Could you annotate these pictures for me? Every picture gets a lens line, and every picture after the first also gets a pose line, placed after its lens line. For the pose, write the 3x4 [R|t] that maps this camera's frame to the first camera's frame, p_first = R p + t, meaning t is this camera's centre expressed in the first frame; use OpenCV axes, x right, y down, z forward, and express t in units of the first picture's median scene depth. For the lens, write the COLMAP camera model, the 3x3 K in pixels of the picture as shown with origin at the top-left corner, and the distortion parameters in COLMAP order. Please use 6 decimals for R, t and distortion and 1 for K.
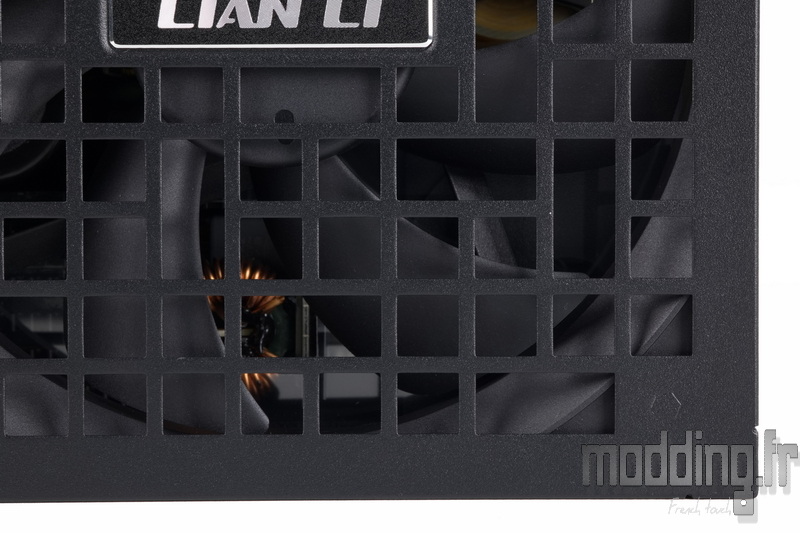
lens RADIAL K [[2144.1, 0, 403.8], [0, 2144.1, 264.5], [0, 0, 1]] dist [0.156988, 0.000000]
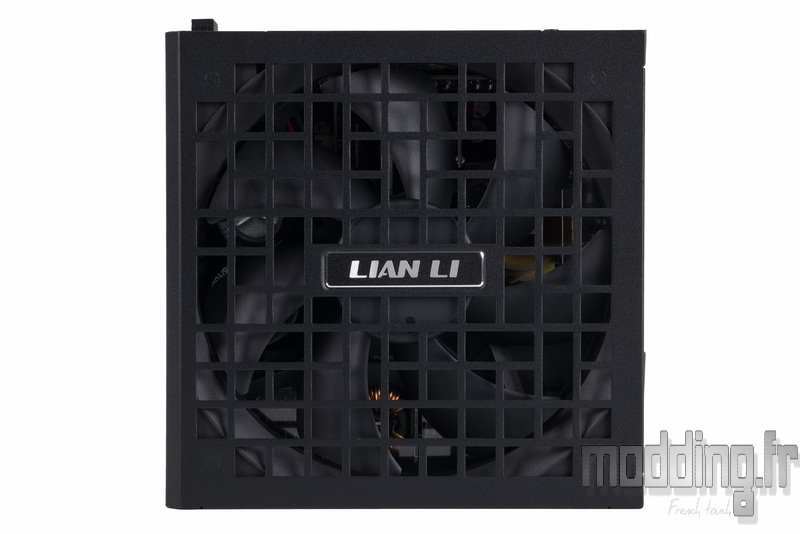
lens RADIAL K [[2144.1, 0, 396.5], [0, 2144.1, 269.3], [0, 0, 1]] dist [0.156988, 0.000000]
pose [[0.999989, 0.003128, 0.003447, -0.075700], [-0.003154, 0.999967, 0.007524, -0.131740], [-0.003424, -0.007535, 0.999966, -1.026559]]
